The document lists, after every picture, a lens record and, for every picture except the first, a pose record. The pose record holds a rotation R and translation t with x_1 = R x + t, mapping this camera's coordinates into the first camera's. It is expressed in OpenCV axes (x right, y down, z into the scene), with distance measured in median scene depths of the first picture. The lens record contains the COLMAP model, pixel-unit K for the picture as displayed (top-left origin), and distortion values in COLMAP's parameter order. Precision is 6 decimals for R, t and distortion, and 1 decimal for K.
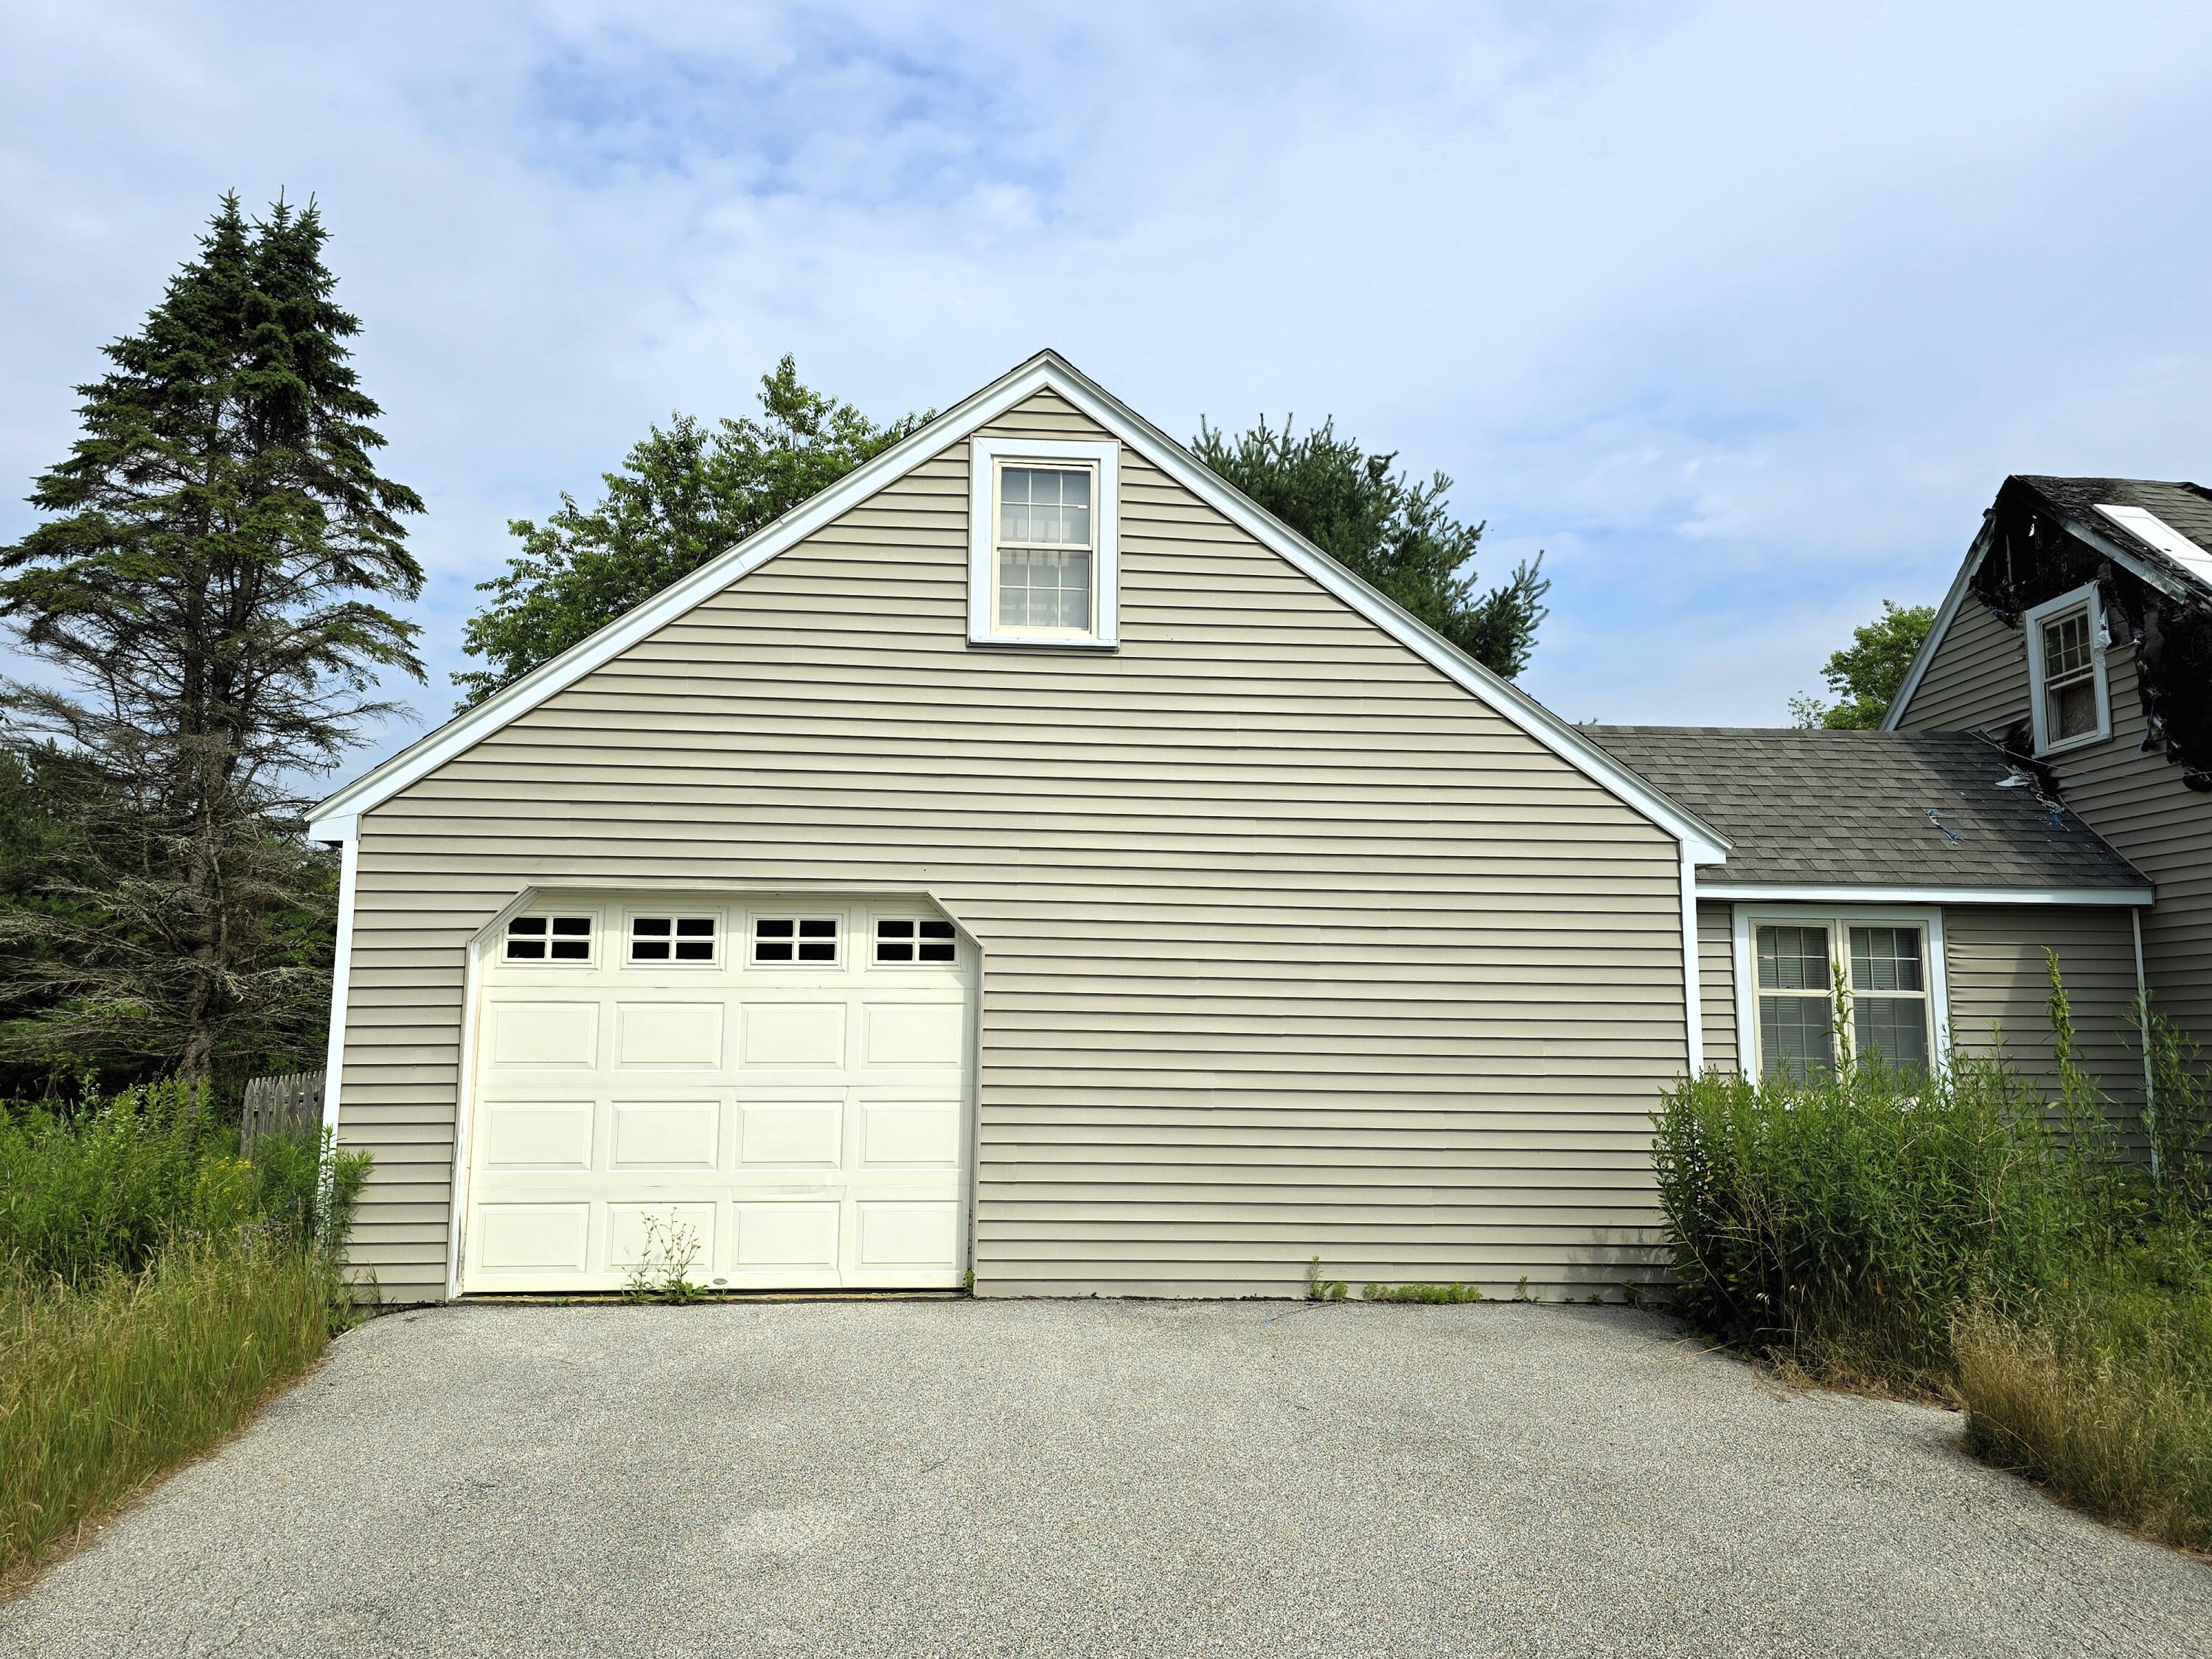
lens RADIAL K [[1576.2, 0, 1096.9], [0, 1576.2, 825.3], [0, 0, 1]] dist [0.049602, -0.051073]
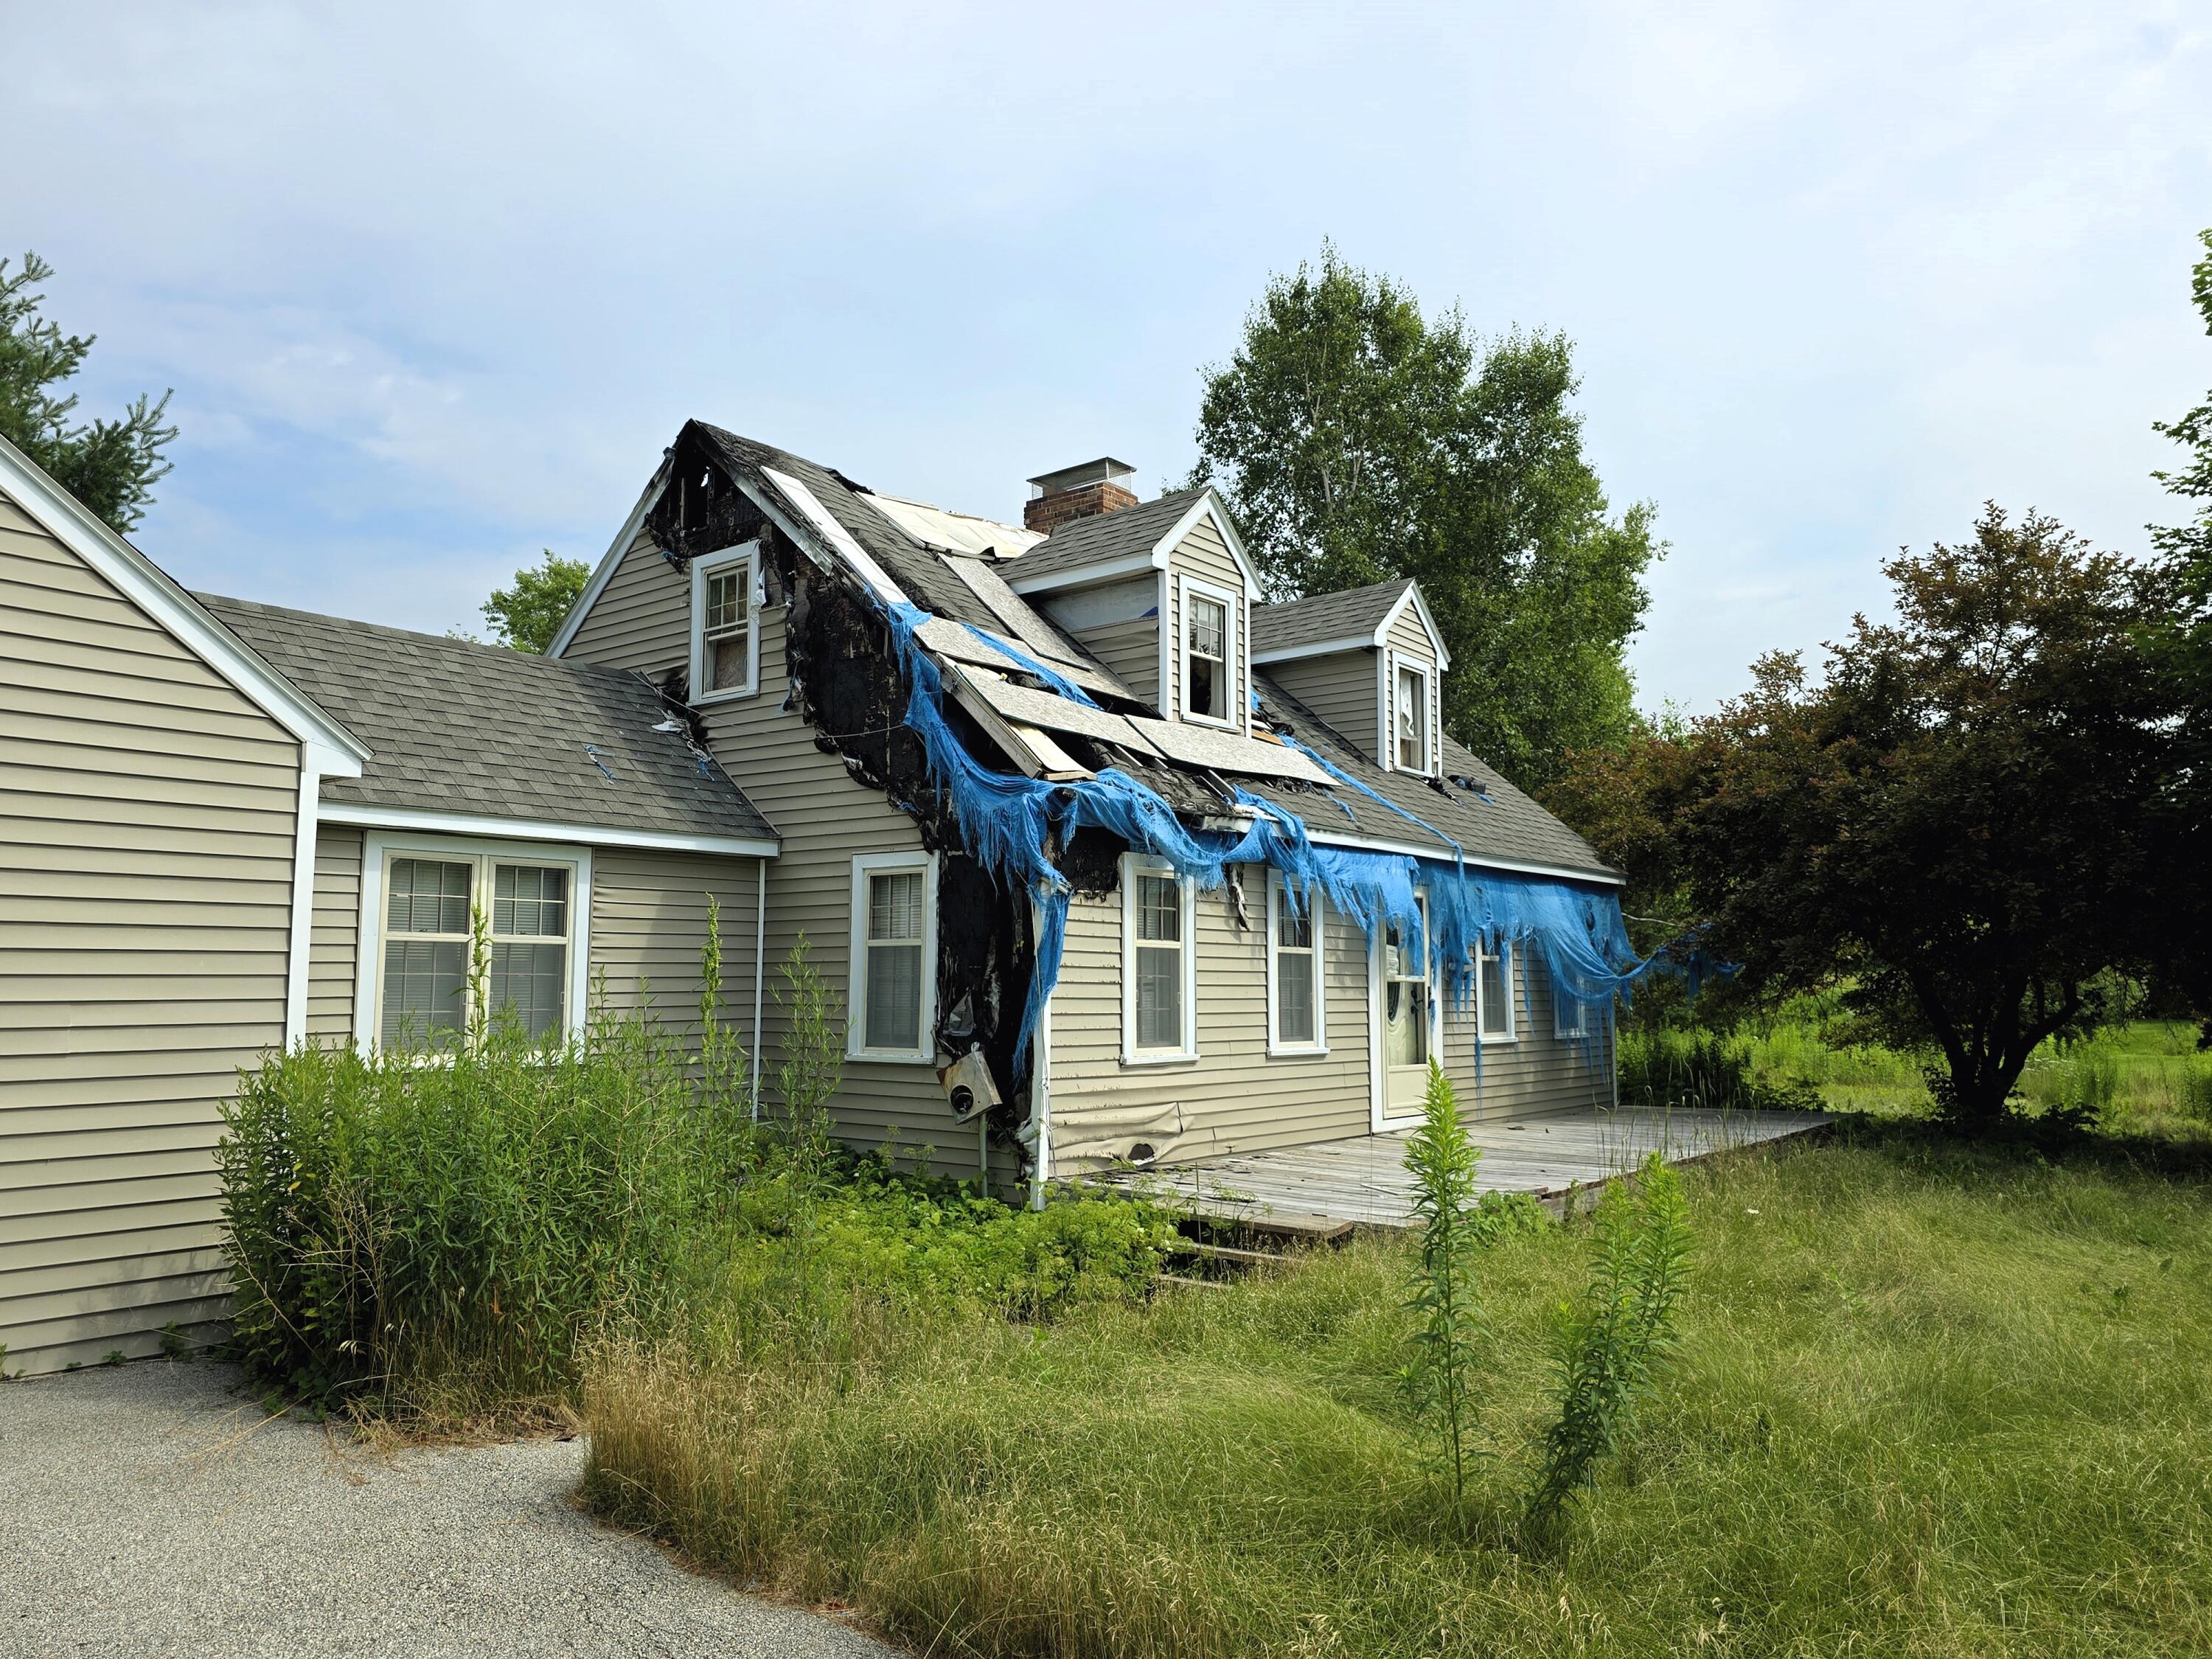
lens RADIAL K [[1576.2, 0, 1103.1], [0, 1576.2, 835.1], [0, 0, 1]] dist [0.049602, -0.051073]
pose [[0.684993, 0.063876, 0.725744, 0.057807], [-0.098634, 0.995109, 0.005512, 0.008979], [-0.721842, -0.075359, 0.687943, 0.139161]]
